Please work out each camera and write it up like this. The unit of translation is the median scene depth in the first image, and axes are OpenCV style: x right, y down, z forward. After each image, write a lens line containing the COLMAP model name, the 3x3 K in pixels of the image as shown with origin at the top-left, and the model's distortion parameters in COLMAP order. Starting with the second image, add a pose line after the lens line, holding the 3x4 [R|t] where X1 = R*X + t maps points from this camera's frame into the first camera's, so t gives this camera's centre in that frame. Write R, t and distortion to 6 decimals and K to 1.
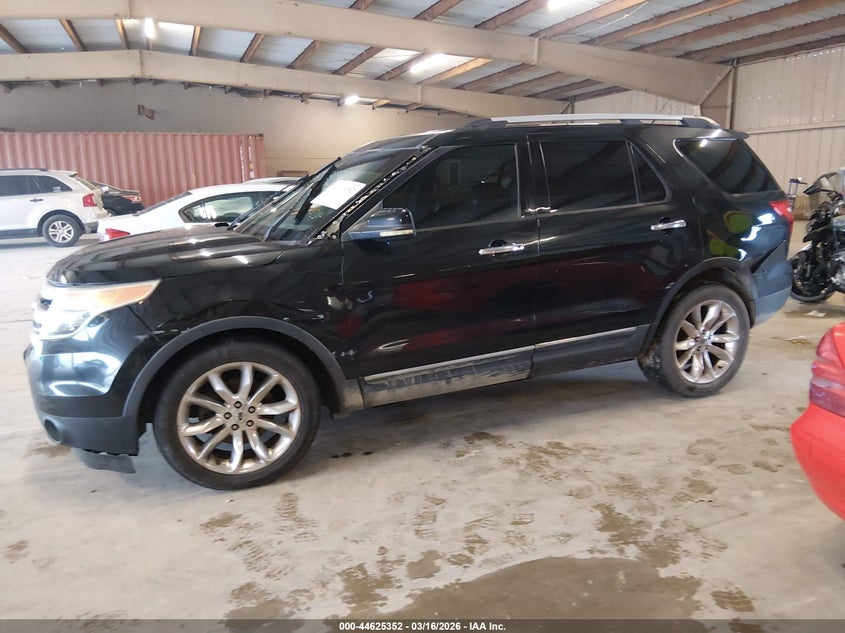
lens RADIAL K [[659.7, 0, 422.5], [0, 659.7, 316.5], [0, 0, 1]] dist [-0.005124, -0.002236]
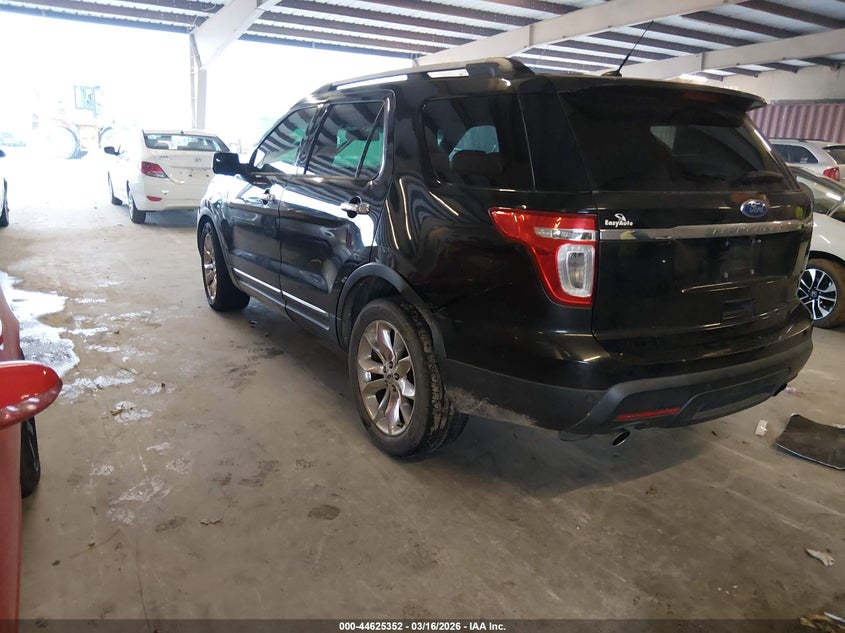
lens RADIAL K [[659.7, 0, 422.5], [0, 659.7, 316.5], [0, 0, 1]] dist [-0.005124, -0.002236]
pose [[0.181363, 0.289148, -0.939947, 1.224101], [-0.255932, 0.936741, 0.238779, -0.227670], [0.949530, 0.197256, 0.243892, 0.944789]]
